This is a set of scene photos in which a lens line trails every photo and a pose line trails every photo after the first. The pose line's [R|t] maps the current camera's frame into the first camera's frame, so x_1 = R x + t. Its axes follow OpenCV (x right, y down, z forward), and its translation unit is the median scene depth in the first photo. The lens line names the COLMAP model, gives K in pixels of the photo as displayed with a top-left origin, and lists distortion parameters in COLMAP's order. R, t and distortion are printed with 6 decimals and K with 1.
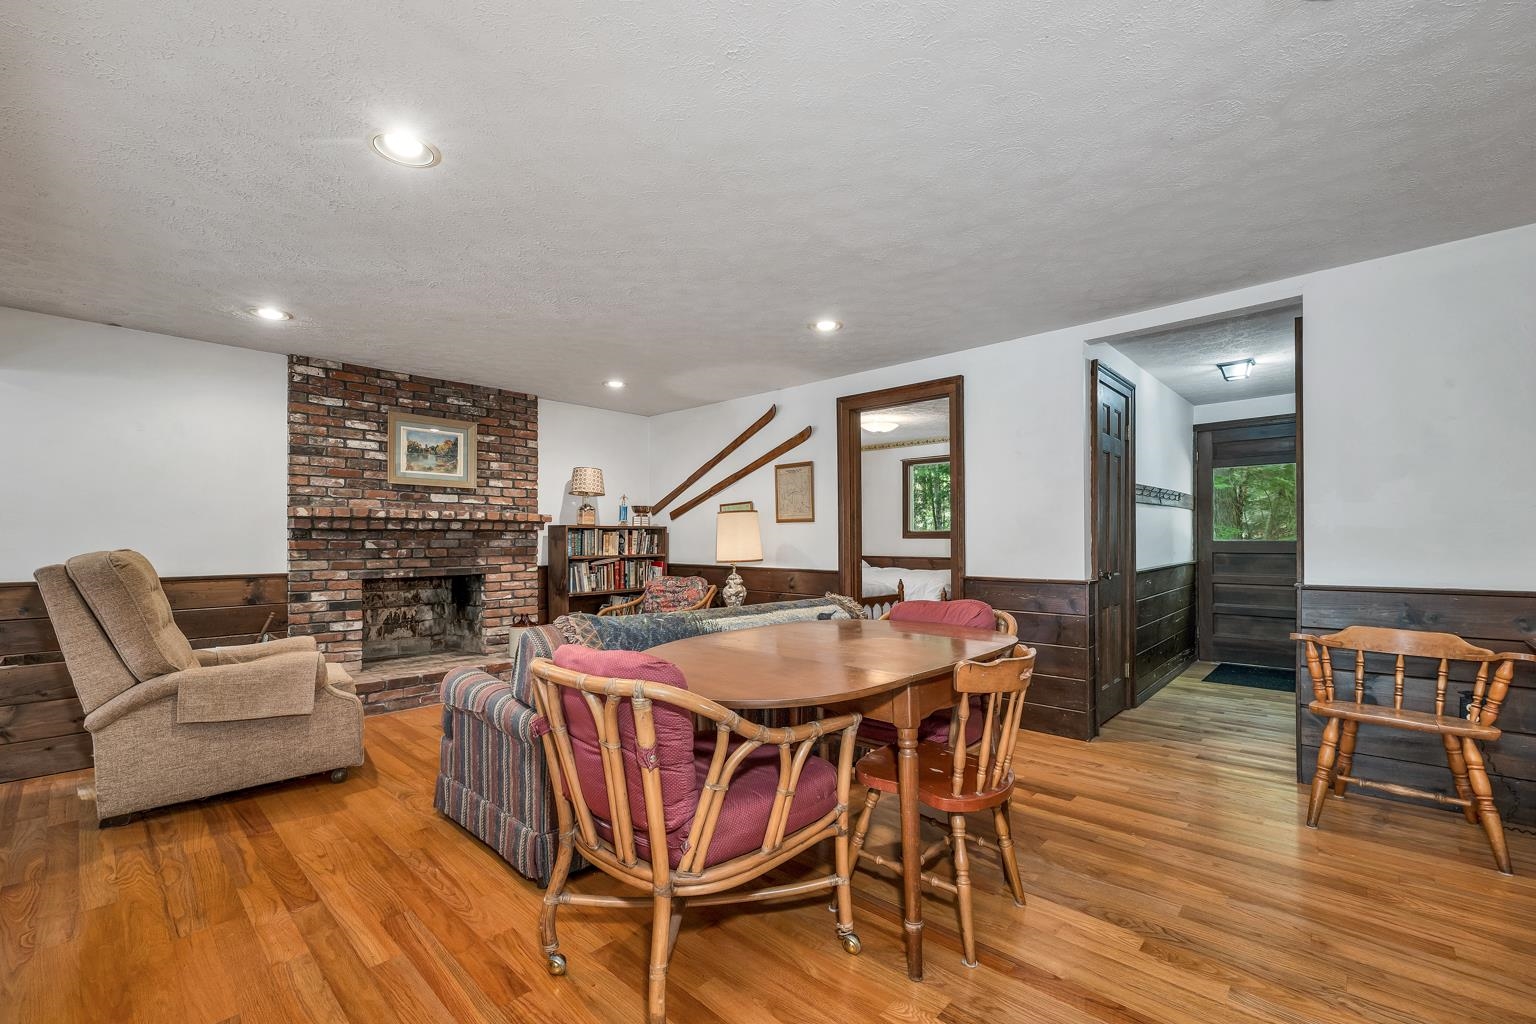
lens RADIAL K [[638.9, 0, 771.6], [0, 638.9, 546.1], [0, 0, 1]] dist [-0.001089, -0.000369]
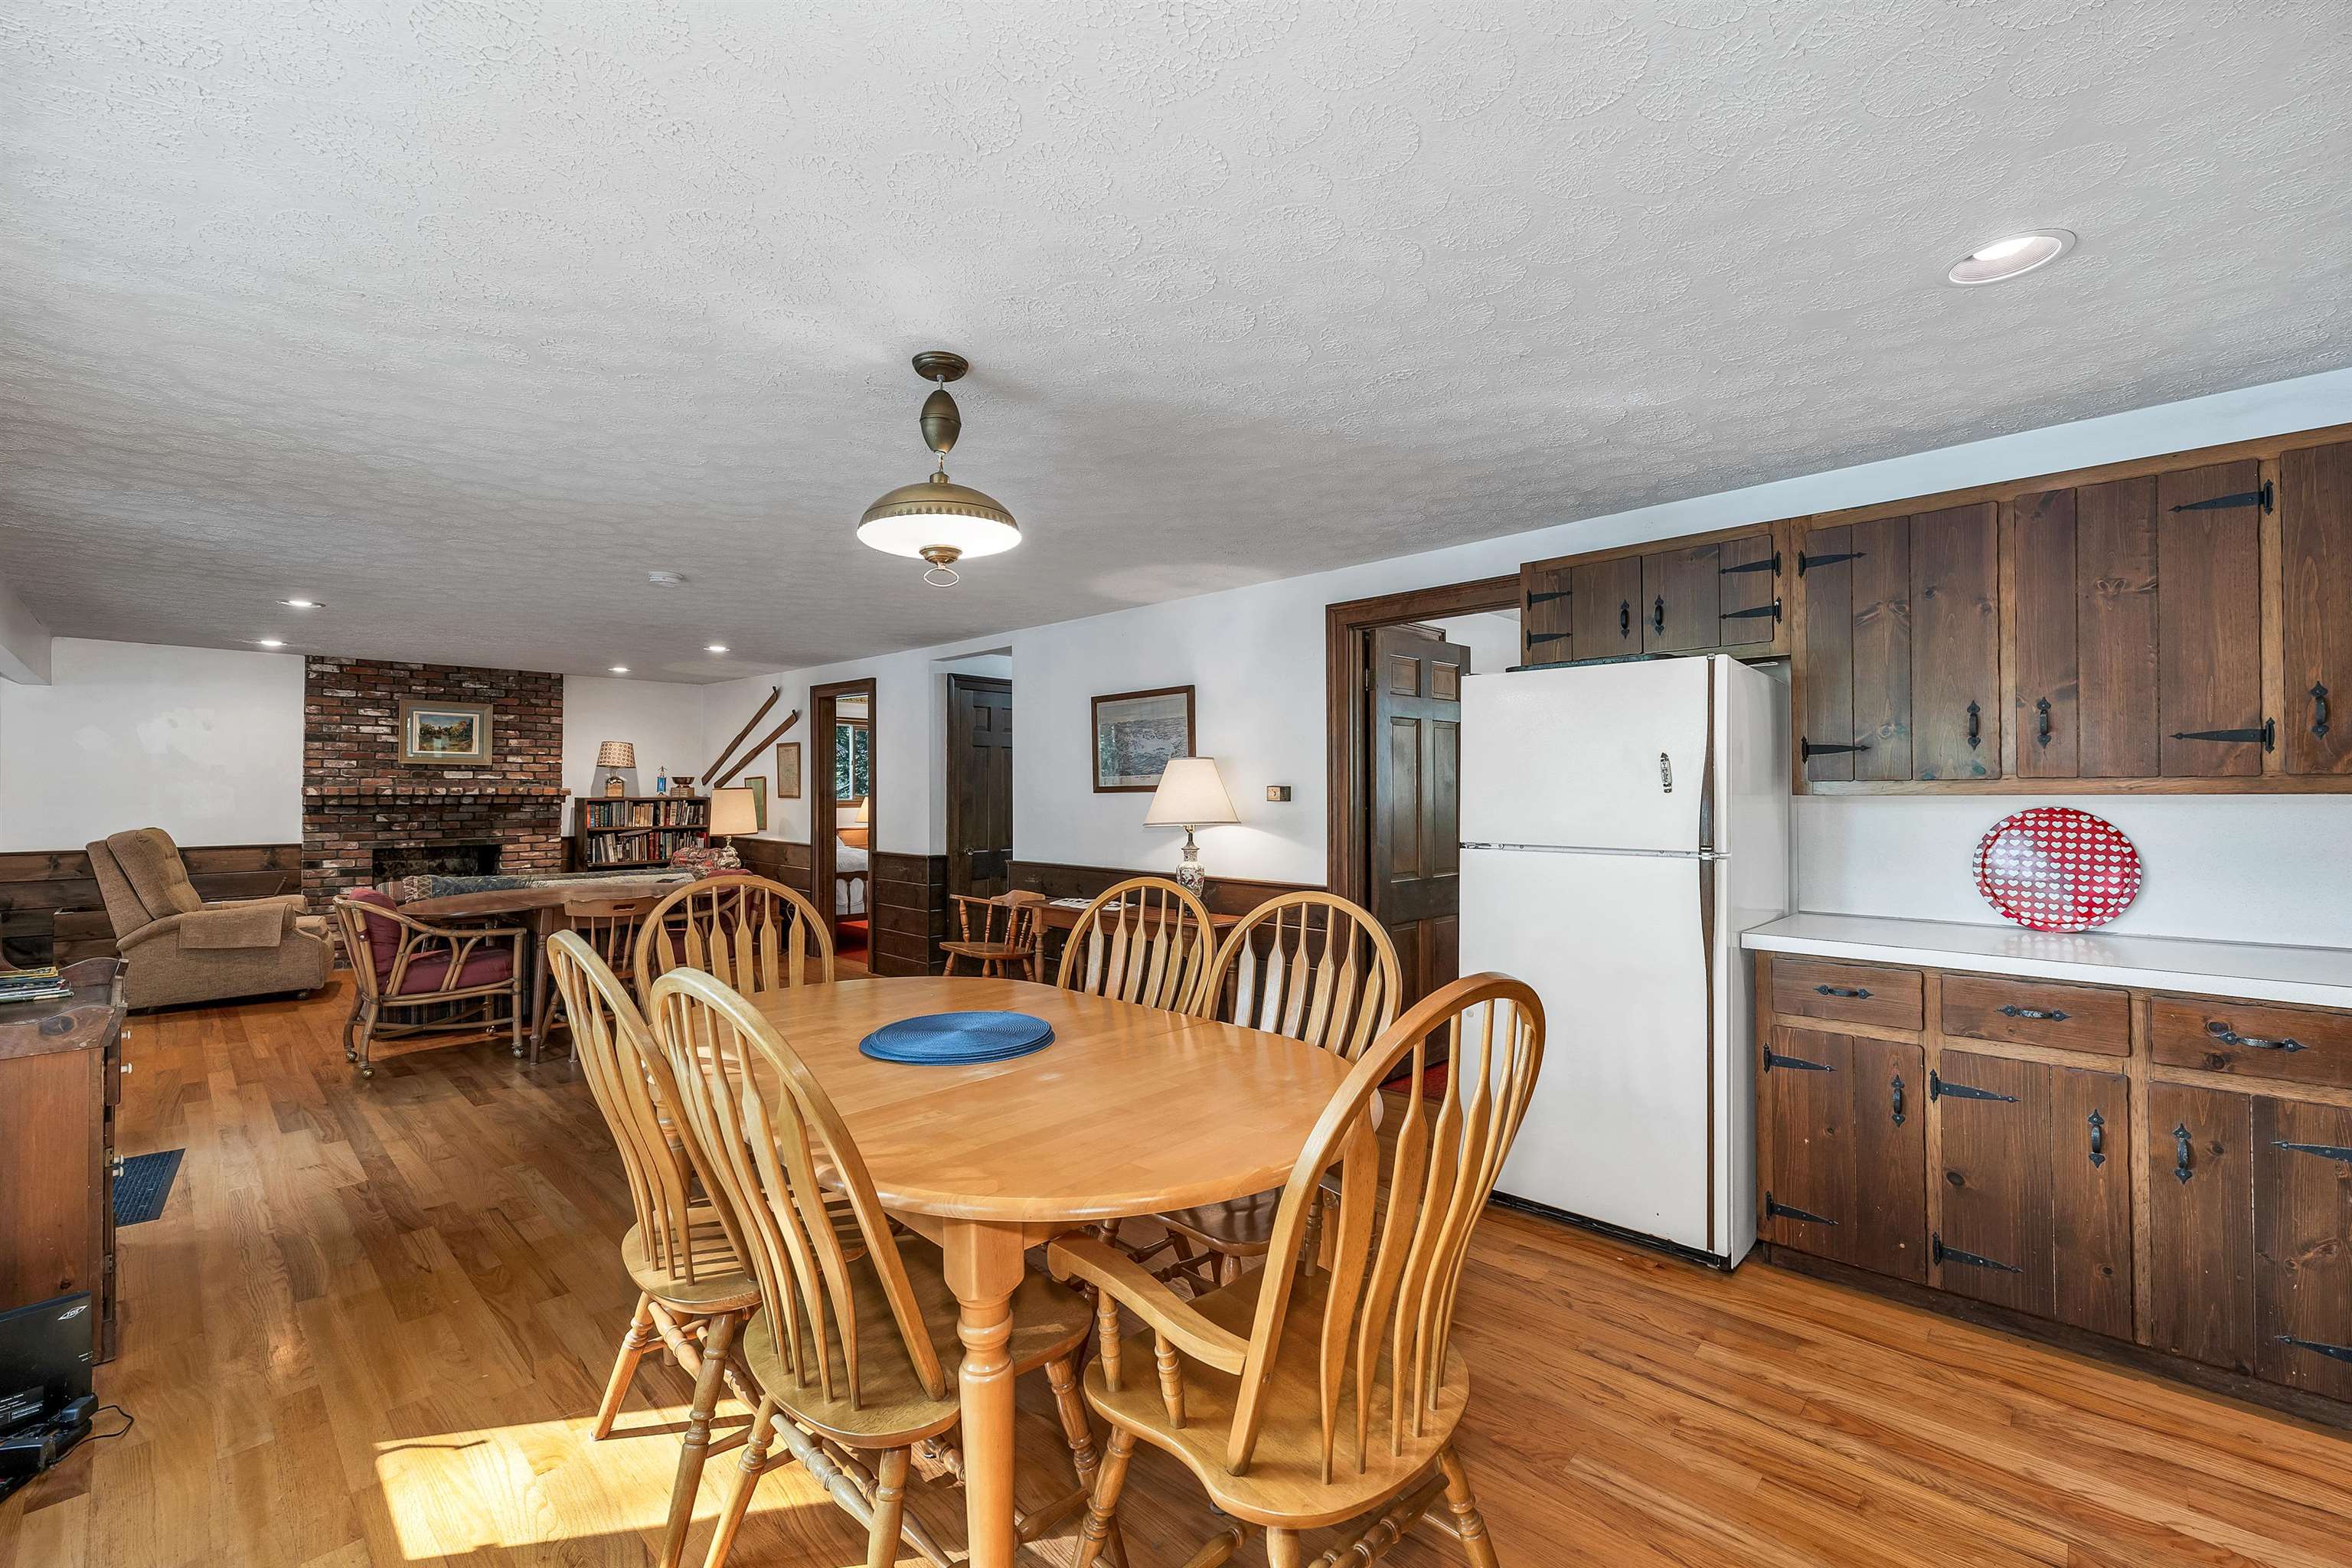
lens RADIAL K [[977.8, 0, 1176.0], [0, 977.8, 784.0], [0, 0, 1]] dist [-0.000060, 0.000191]
pose [[0.999818, 0.007274, -0.017622, 0.771392], [-0.007498, 0.999892, -0.012662, -0.049582], [0.017528, 0.012792, 0.999765, -0.670701]]
